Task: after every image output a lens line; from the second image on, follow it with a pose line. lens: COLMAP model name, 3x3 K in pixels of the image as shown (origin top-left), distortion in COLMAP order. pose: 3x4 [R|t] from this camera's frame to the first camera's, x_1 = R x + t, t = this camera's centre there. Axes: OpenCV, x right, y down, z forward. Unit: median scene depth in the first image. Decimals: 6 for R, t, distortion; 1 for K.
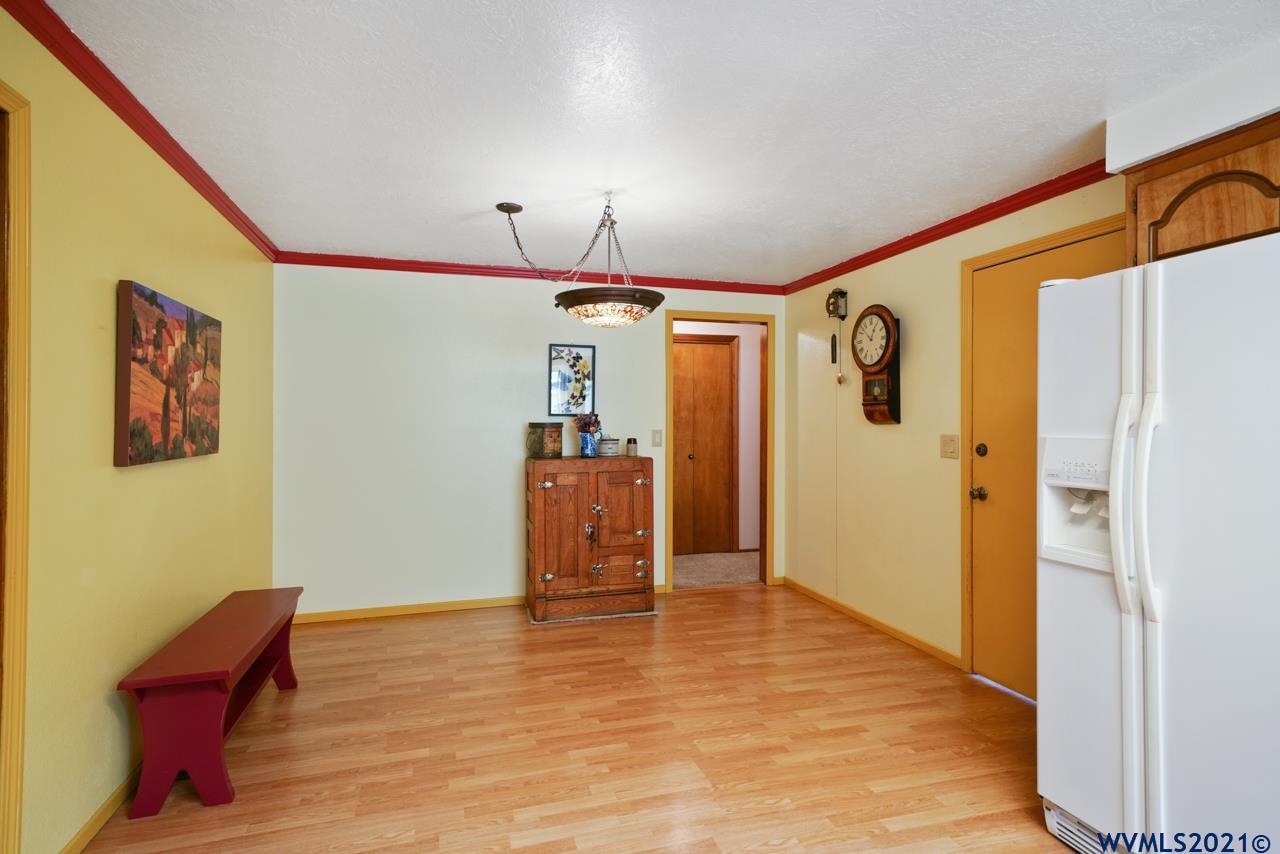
lens RADIAL K [[650.0, 0, 640.0], [0, 650.0, 427.0], [0, 0, 1]] dist [0.000250, 0.000113]
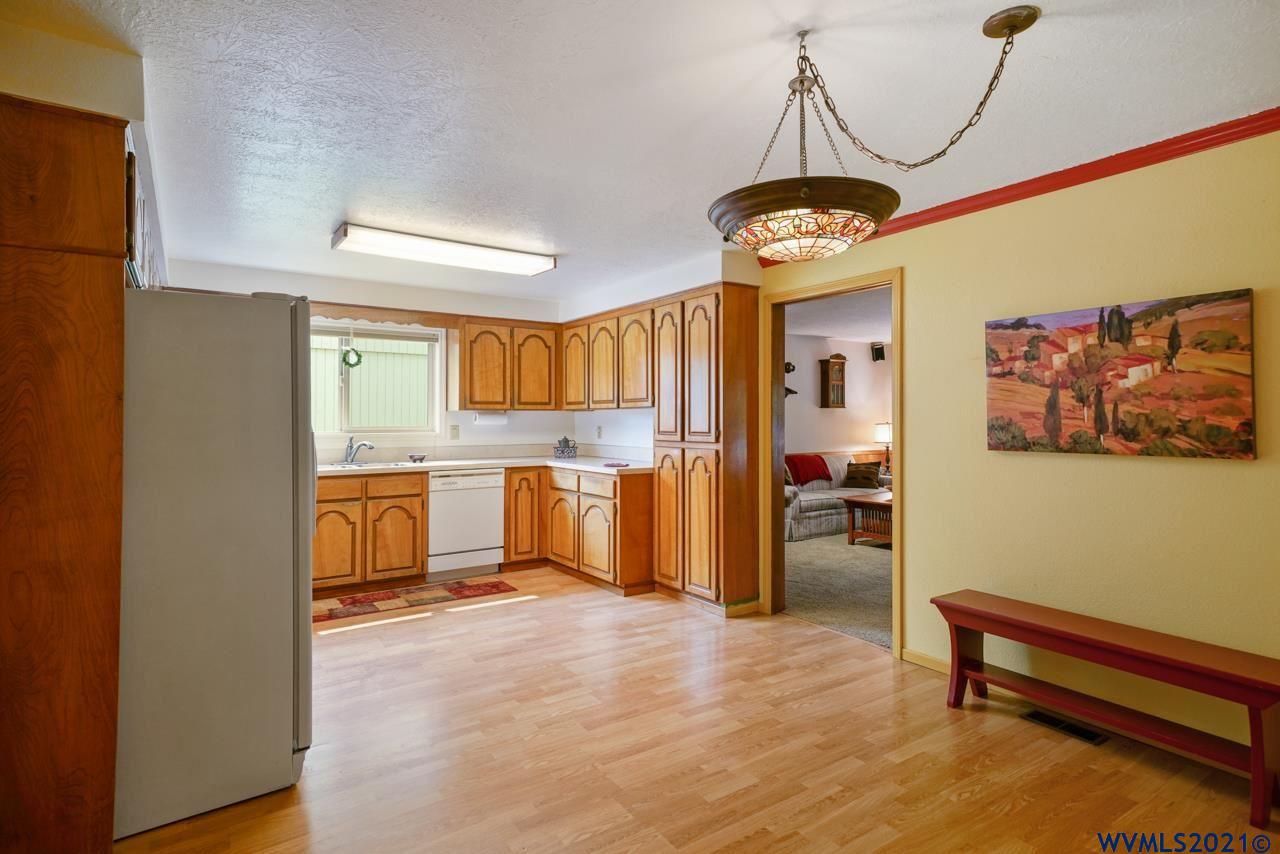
lens RADIAL K [[650.0, 0, 640.0], [0, 650.0, 427.0], [0, 0, 1]] dist [0.000250, 0.000113]
pose [[-0.953496, 0.004365, -0.301373, 0.322434], [-0.001691, 0.999802, 0.019829, -0.014660], [0.301400, 0.019416, -0.953300, 1.807289]]
